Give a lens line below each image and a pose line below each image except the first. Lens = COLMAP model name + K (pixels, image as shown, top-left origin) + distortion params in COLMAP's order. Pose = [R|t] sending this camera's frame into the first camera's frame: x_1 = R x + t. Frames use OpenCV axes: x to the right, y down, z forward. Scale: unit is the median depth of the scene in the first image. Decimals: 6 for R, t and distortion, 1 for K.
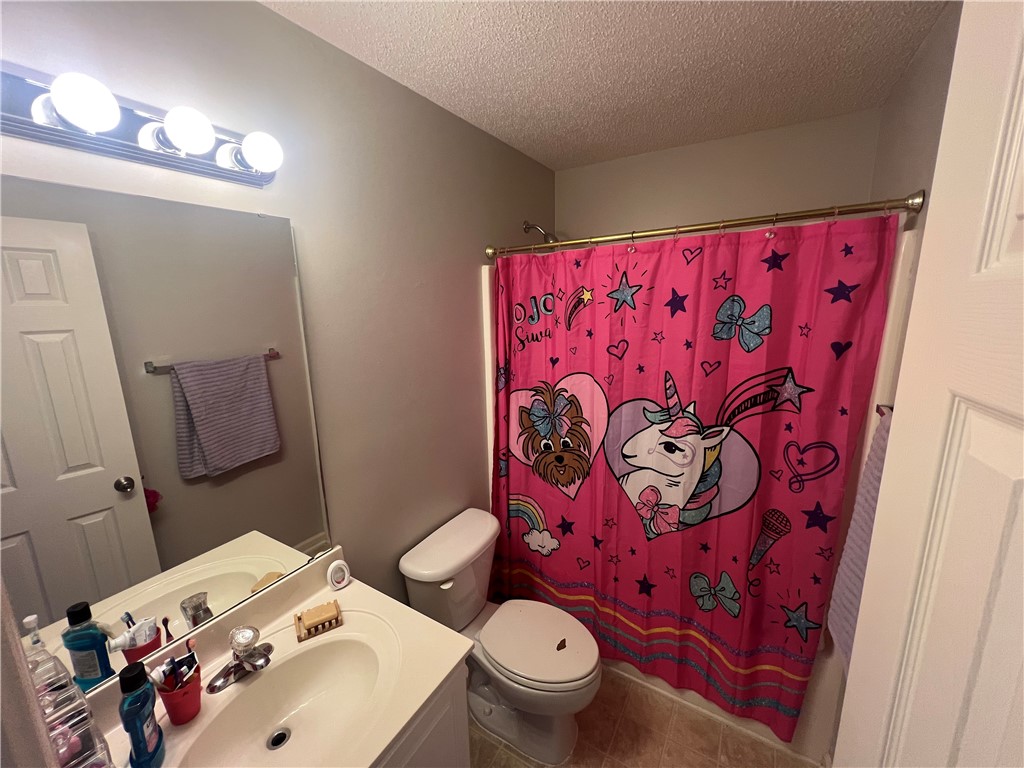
lens RADIAL K [[411.6, 0, 511.0], [0, 411.6, 383.1], [0, 0, 1]] dist [0.002216, 0.000057]
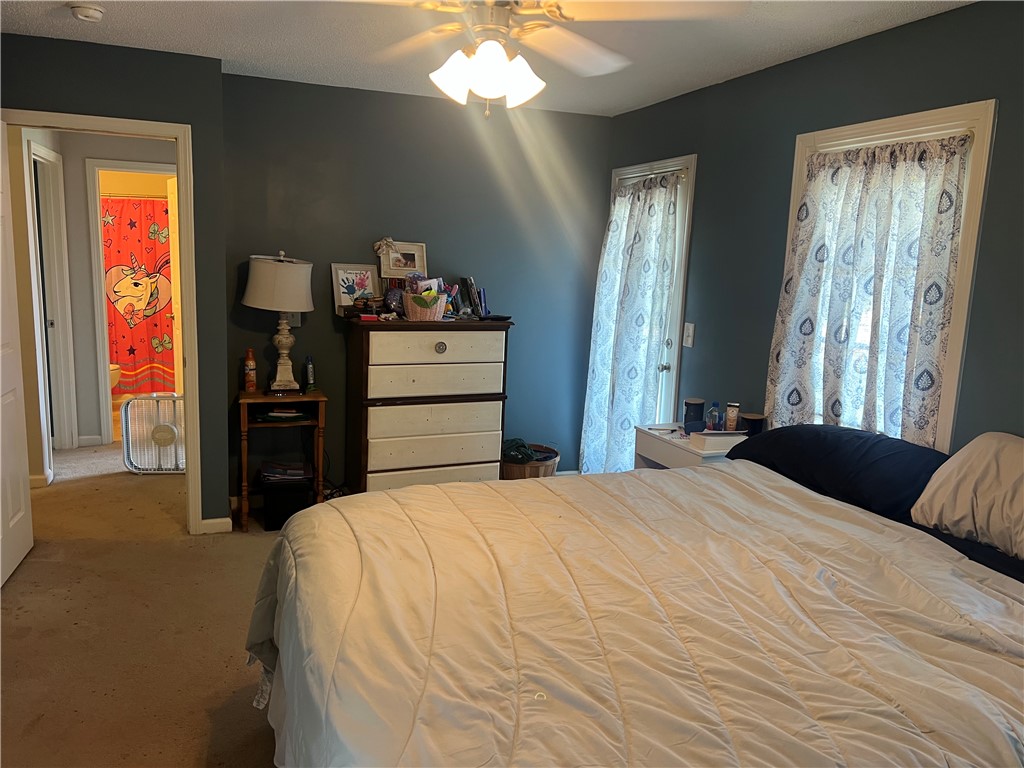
lens RADIAL K [[761.8, 0, 511.0], [0, 761.8, 381.1], [0, 0, 1]] dist [0.082386, -0.077981]
pose [[0.605581, -0.085692, 0.791156, -1.912459], [0.111096, 0.993553, 0.022577, 0.858204], [-0.787991, 0.074222, 0.611197, -3.447995]]
